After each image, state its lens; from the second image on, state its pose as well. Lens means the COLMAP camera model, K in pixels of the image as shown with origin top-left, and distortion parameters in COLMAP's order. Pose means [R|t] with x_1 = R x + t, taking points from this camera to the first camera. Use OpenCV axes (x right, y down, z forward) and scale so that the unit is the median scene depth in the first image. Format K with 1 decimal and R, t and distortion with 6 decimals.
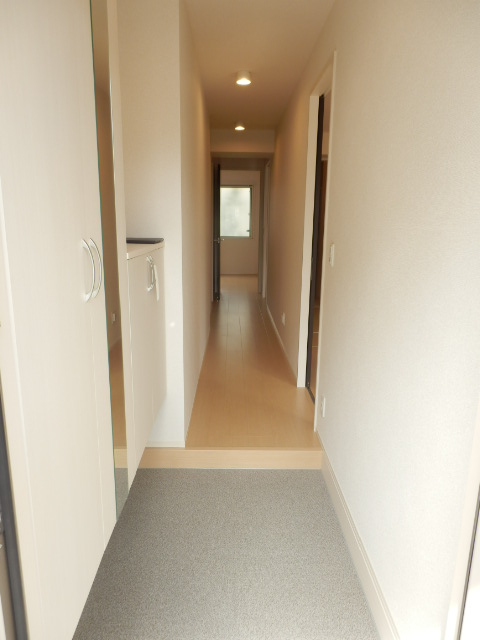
lens RADIAL K [[442.6, 0, 240.5], [0, 442.6, 319.7], [0, 0, 1]] dist [-0.023076, 0.018280]
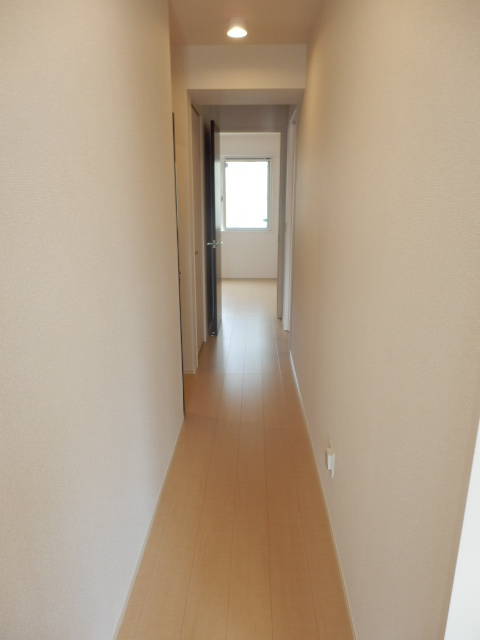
lens RADIAL K [[442.6, 0, 239.3], [0, 442.6, 320.0], [0, 0, 1]] dist [-0.023076, 0.018280]
pose [[0.998513, -0.001482, -0.054487, 0.019972], [0.003959, 0.998962, 0.045370, -0.096556], [0.054363, -0.045518, 0.997483, 0.355131]]
